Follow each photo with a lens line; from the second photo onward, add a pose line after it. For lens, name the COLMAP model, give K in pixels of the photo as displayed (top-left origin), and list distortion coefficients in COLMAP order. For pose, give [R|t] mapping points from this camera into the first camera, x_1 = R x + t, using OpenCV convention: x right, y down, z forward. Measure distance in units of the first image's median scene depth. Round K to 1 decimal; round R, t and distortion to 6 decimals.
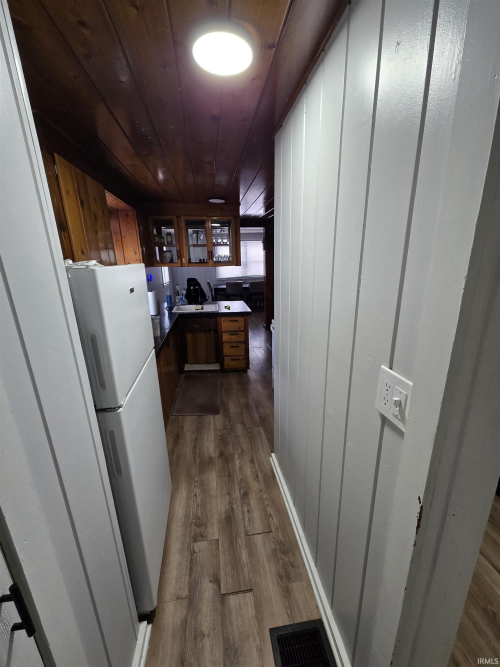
lens RADIAL K [[272.3, 0, 250.5], [0, 272.3, 335.8], [0, 0, 1]] dist [0.002999, 0.000390]
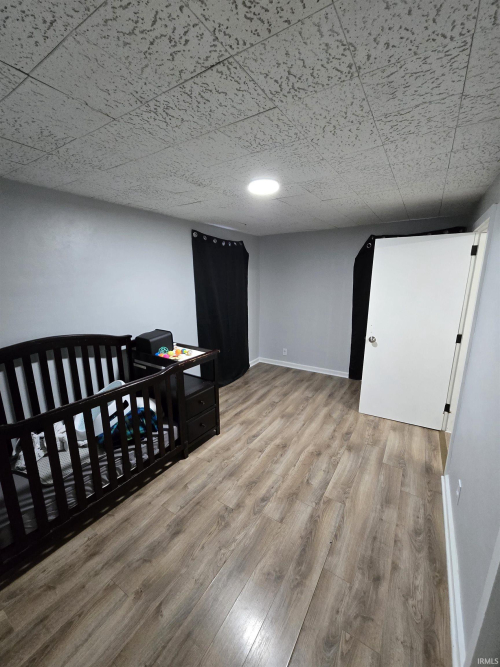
lens RADIAL K [[272.3, 0, 249.0], [0, 272.3, 336.5], [0, 0, 1]] dist [0.002999, 0.000390]
pose [[-0.749163, -0.121200, 0.651203, -0.251318], [0.200276, 0.895657, 0.397100, -0.420655], [-0.631383, 0.427914, -0.646719, 1.489680]]
